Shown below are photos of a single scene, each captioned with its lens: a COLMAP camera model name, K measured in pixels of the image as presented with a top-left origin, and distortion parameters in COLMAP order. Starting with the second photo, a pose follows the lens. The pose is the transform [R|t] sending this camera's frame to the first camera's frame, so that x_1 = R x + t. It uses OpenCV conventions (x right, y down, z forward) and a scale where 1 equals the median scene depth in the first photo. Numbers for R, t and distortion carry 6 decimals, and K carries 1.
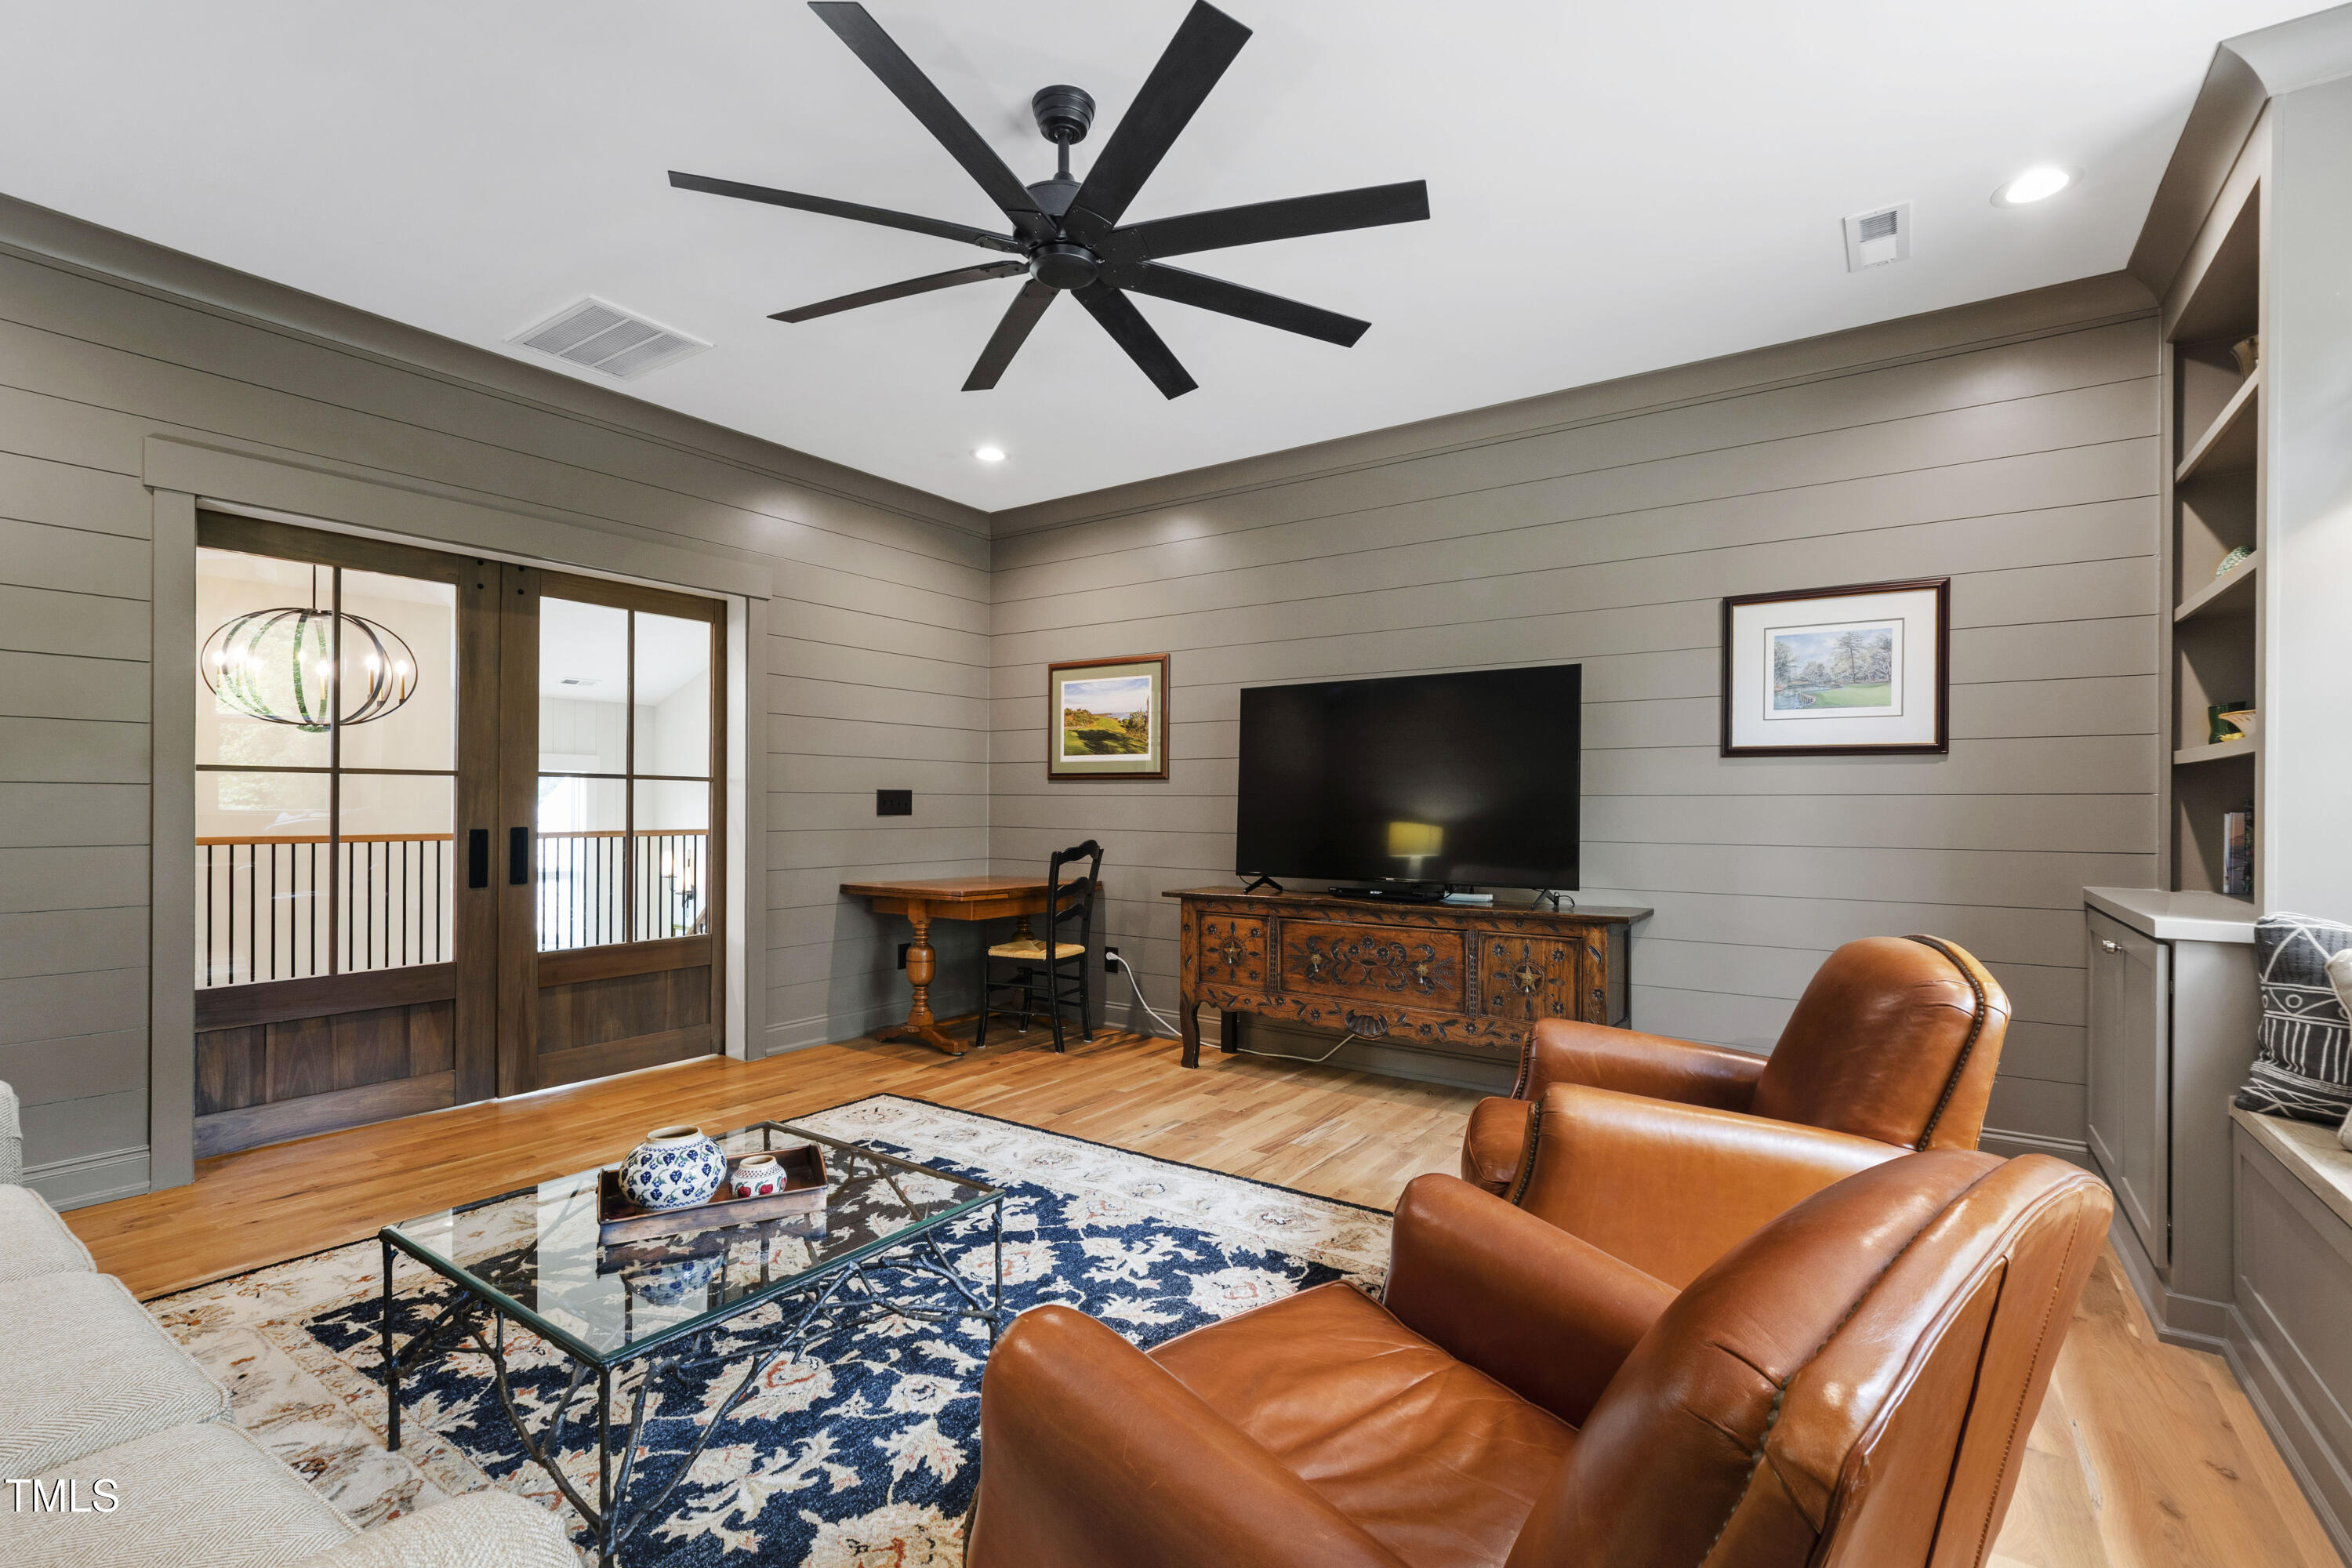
lens RADIAL K [[1043.7, 0, 1171.0], [0, 1043.7, 785.4], [0, 0, 1]] dist [0.003554, -0.000331]
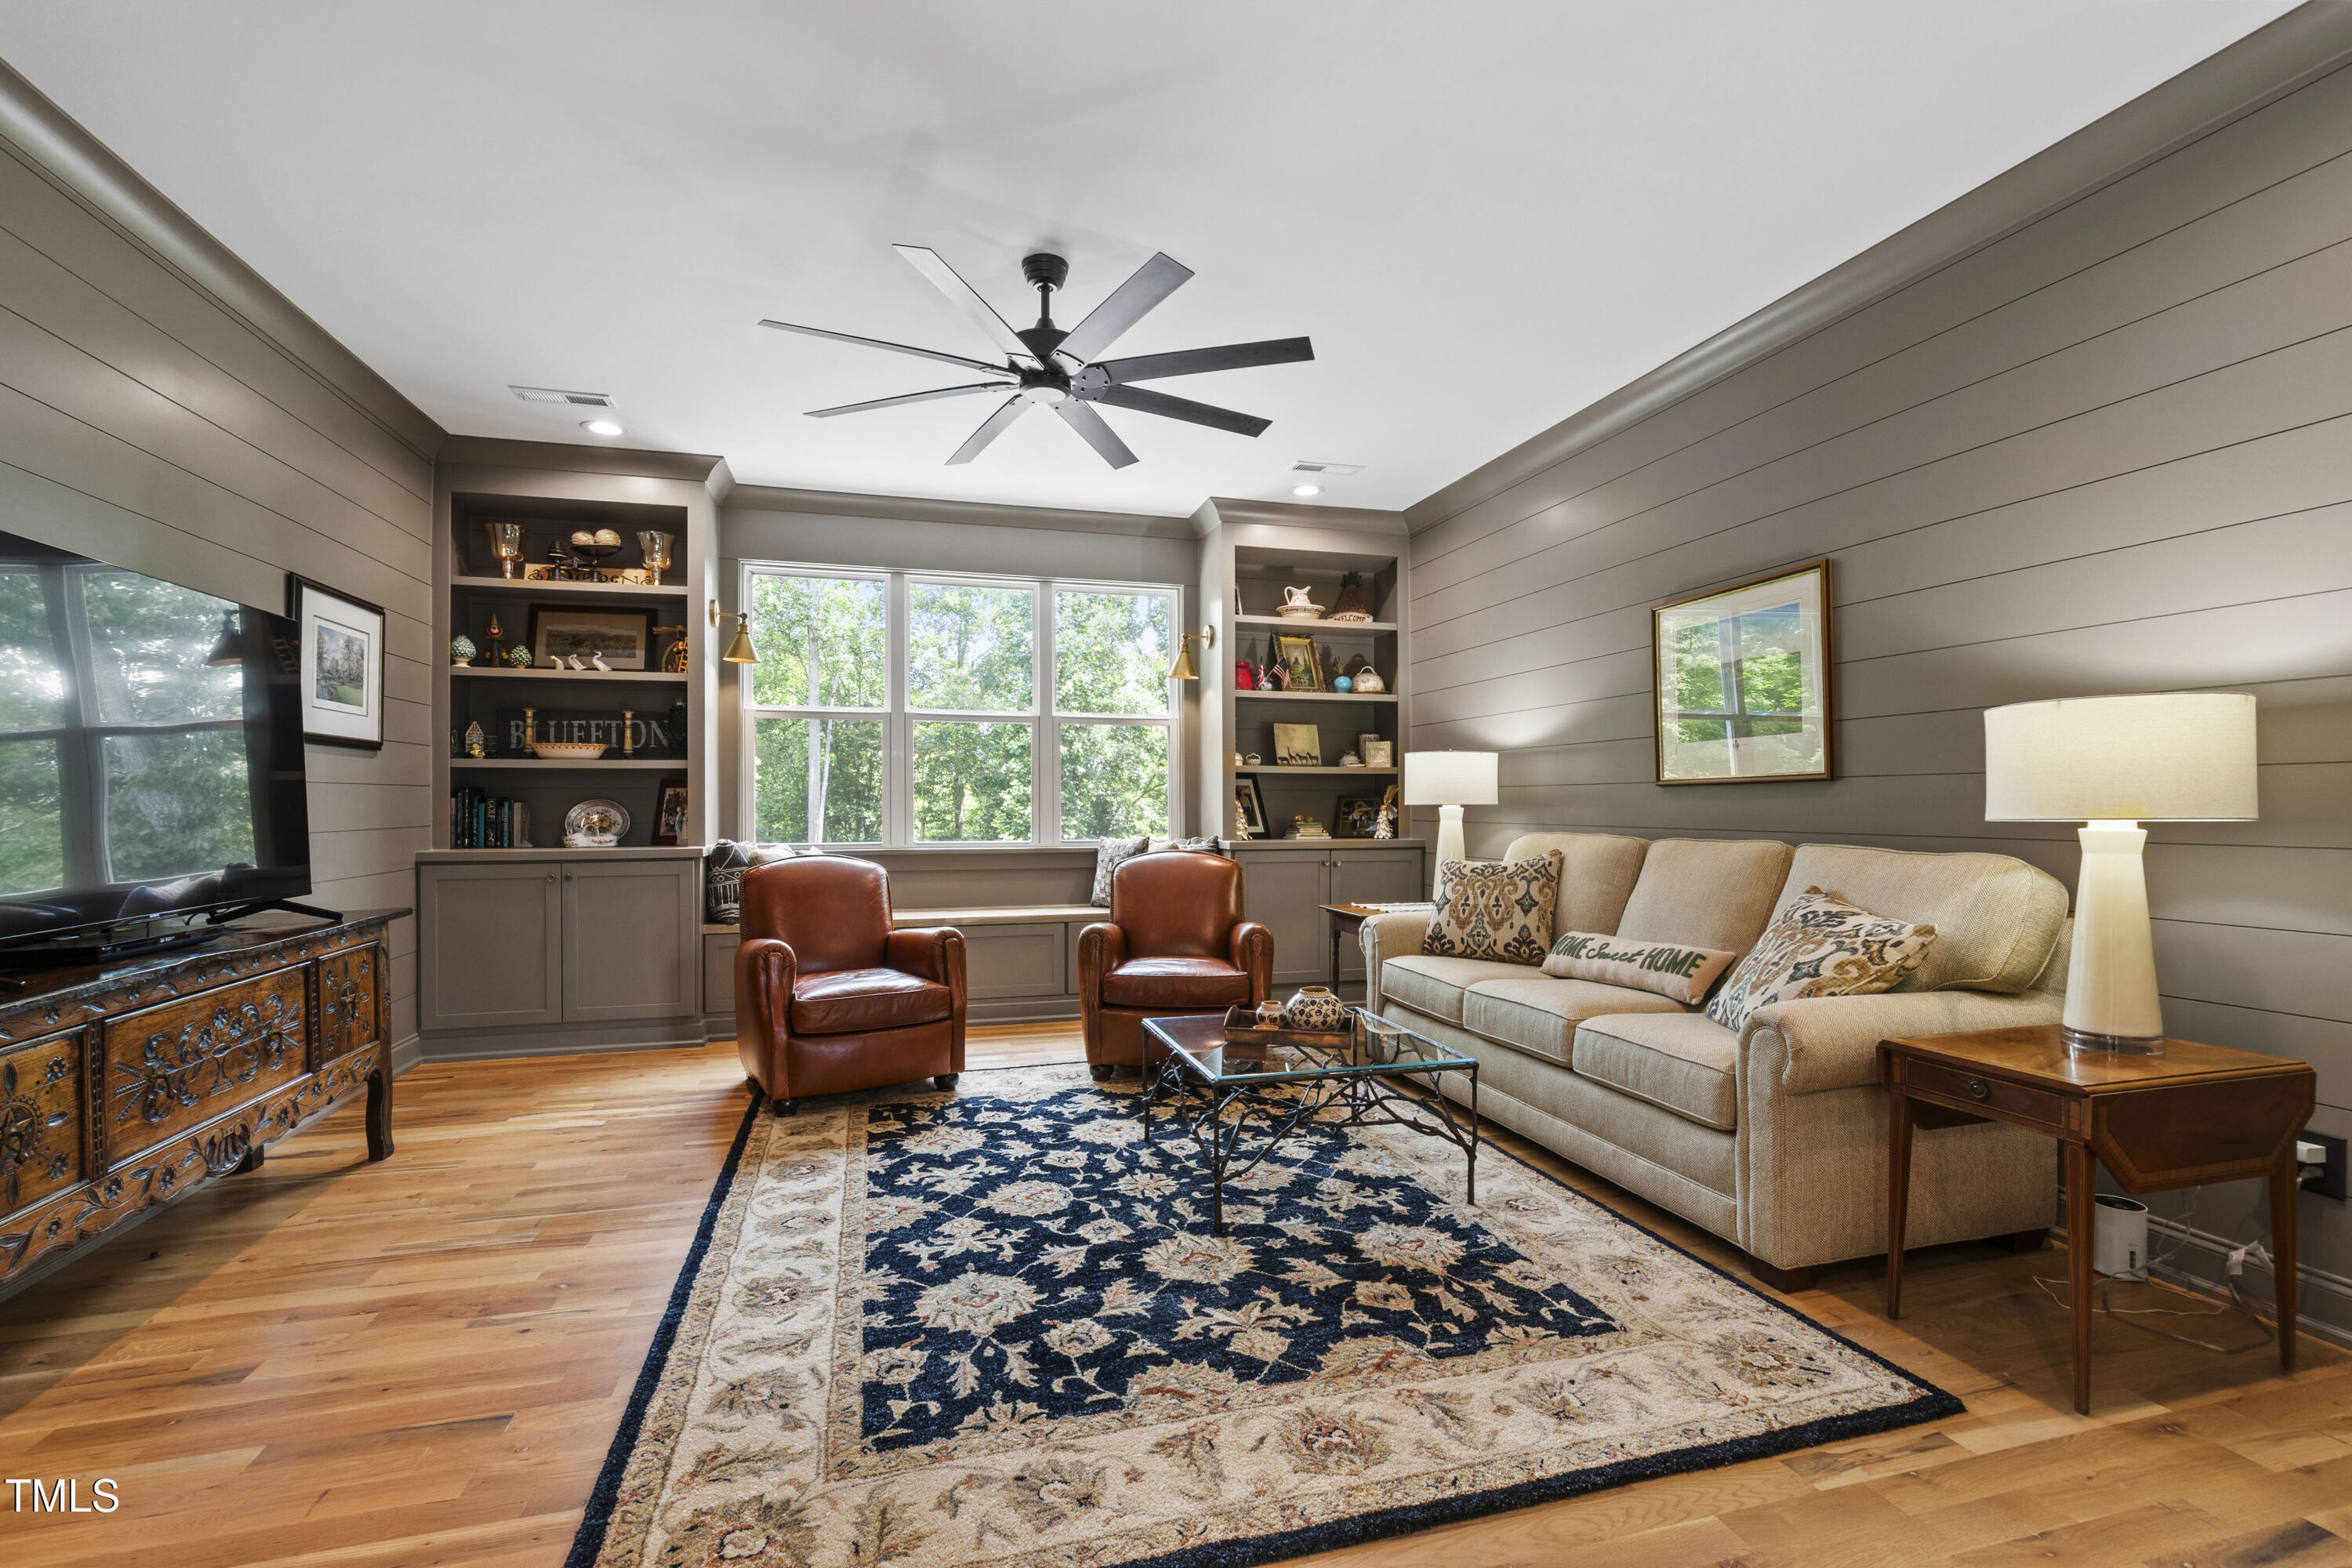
lens RADIAL K [[1043.7, 0, 1158.7], [0, 1043.7, 796.6], [0, 0, 1]] dist [0.003554, -0.000331]
pose [[-0.764873, 0.001815, 0.644179, -0.953756], [-0.012597, 0.999763, -0.017774, 0.040940], [-0.644058, -0.021710, -0.764668, 1.718400]]
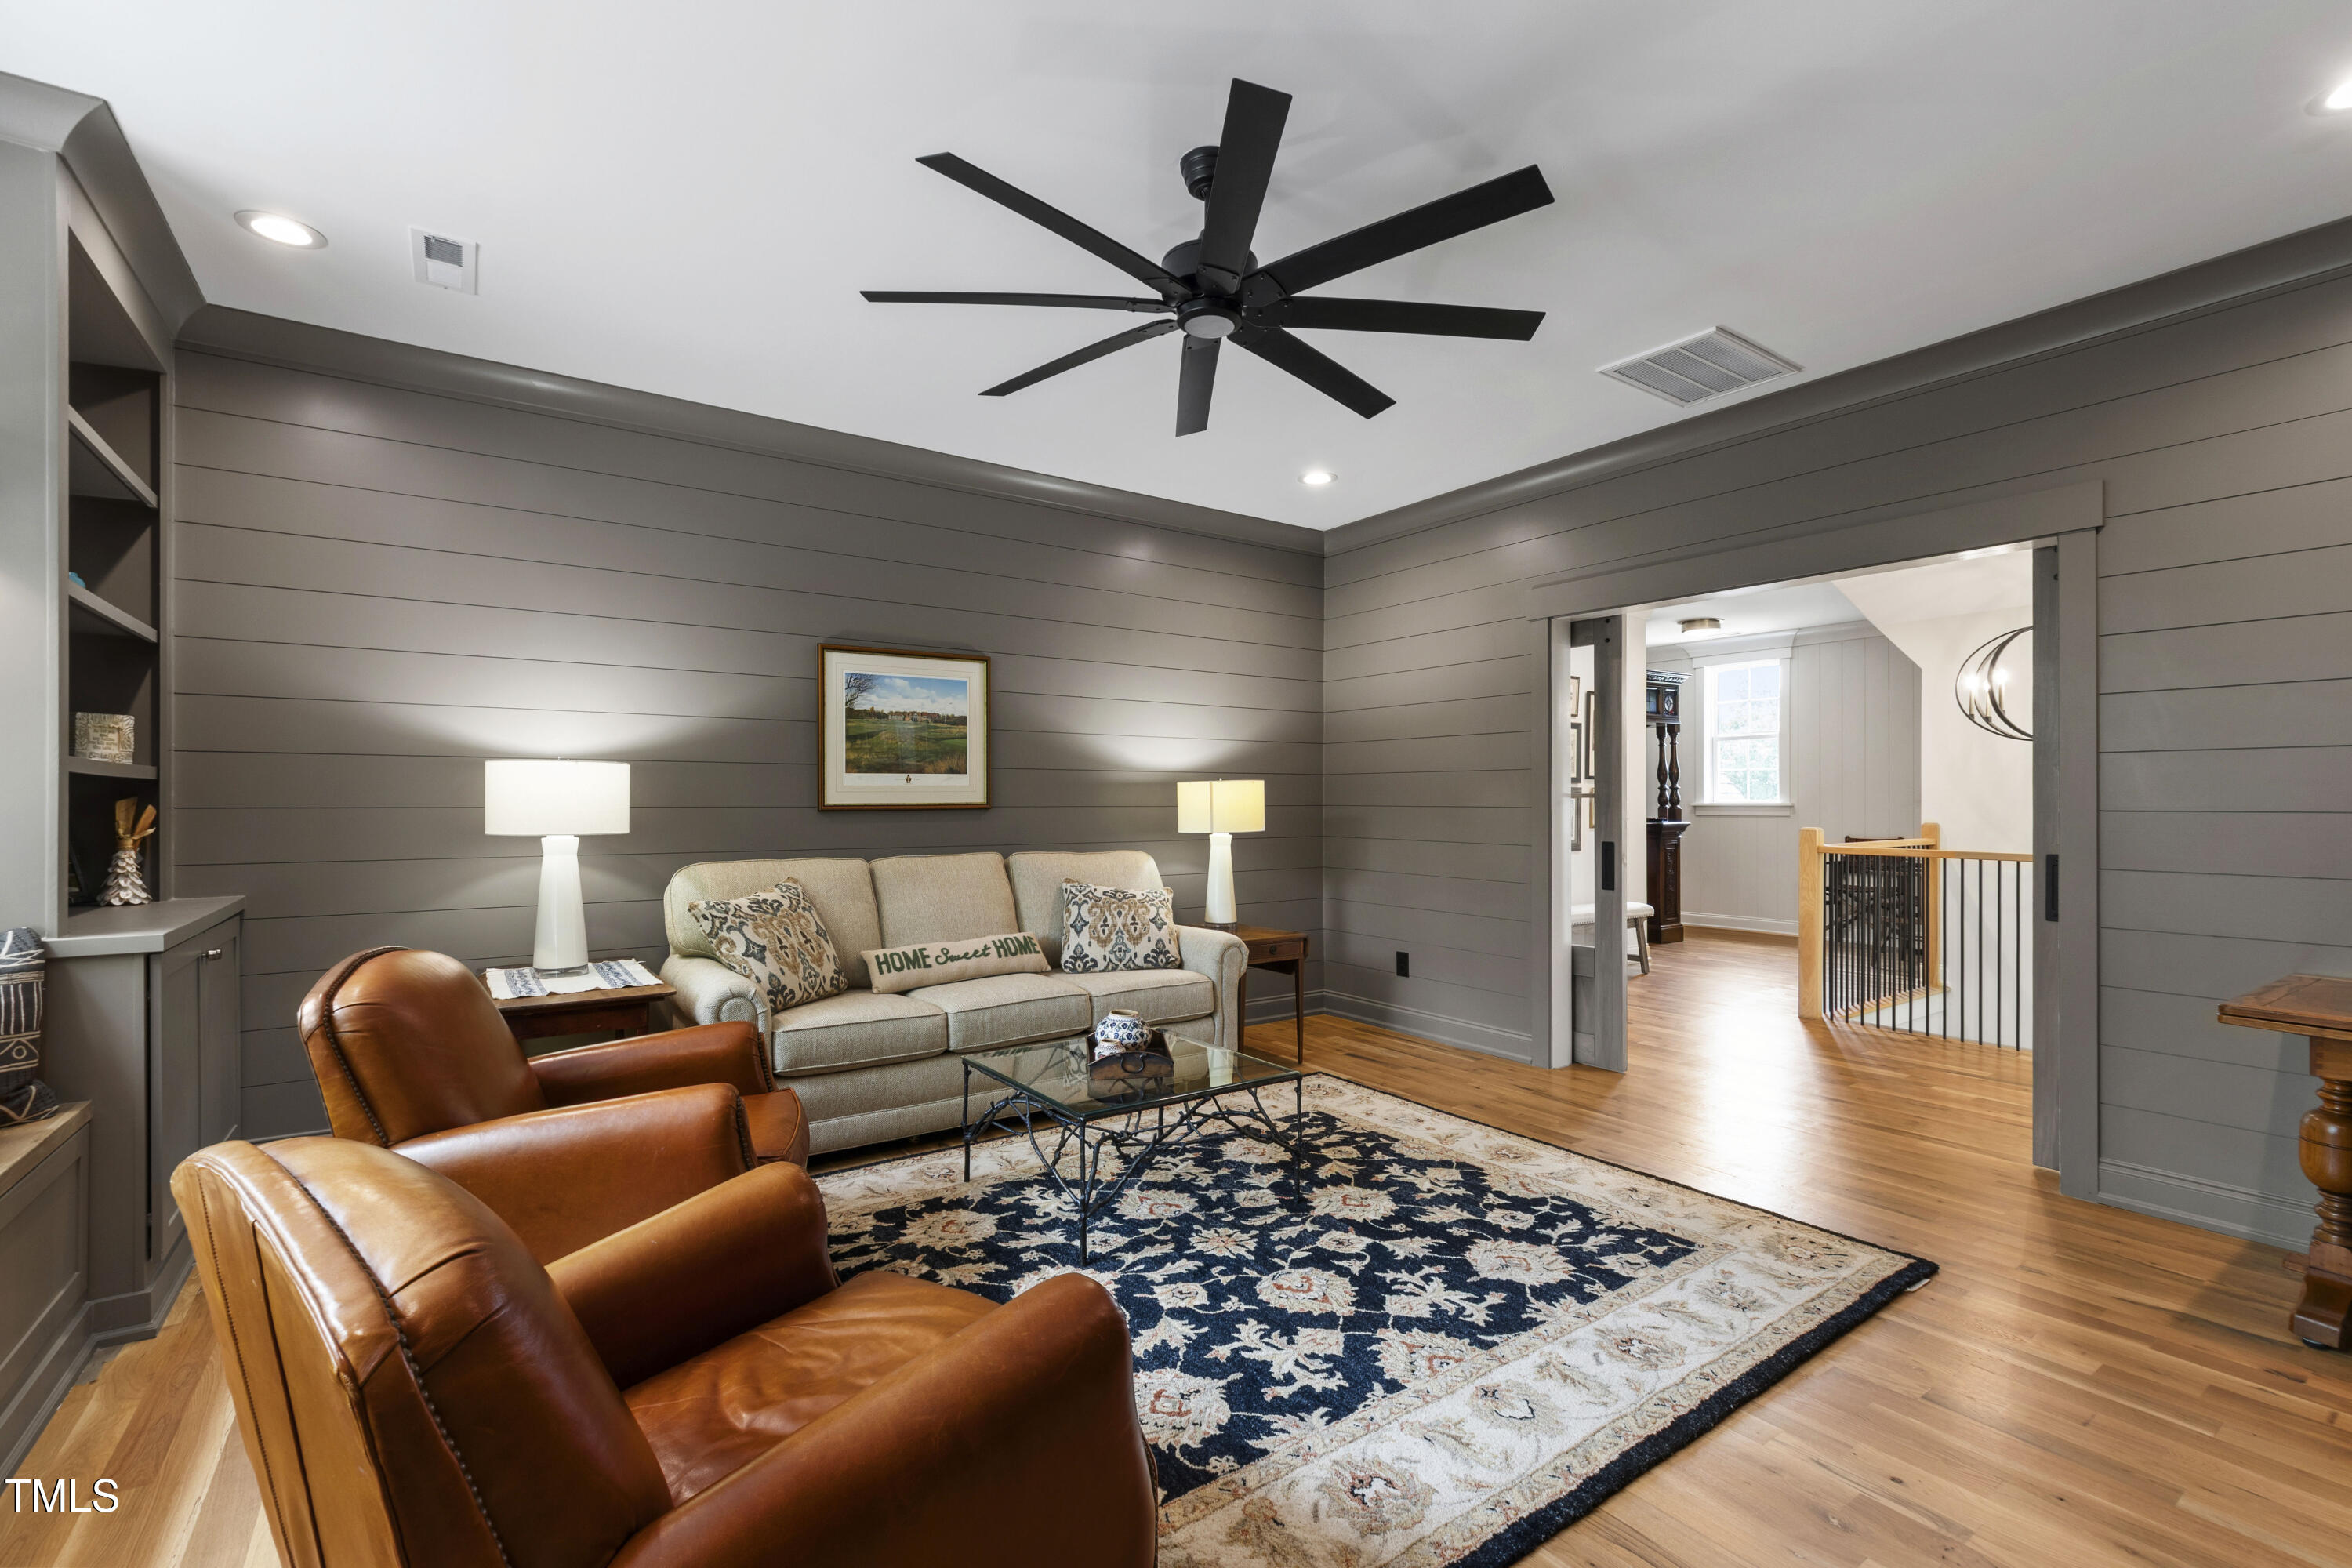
lens RADIAL K [[1043.7, 0, 1186.5], [0, 1043.7, 790.9], [0, 0, 1]] dist [0.003554, -0.000331]
pose [[-0.333591, -0.011610, -0.942647, 0.800291], [0.012372, 0.999784, -0.016692, -0.005976], [0.942637, -0.017231, -0.333375, 1.190287]]
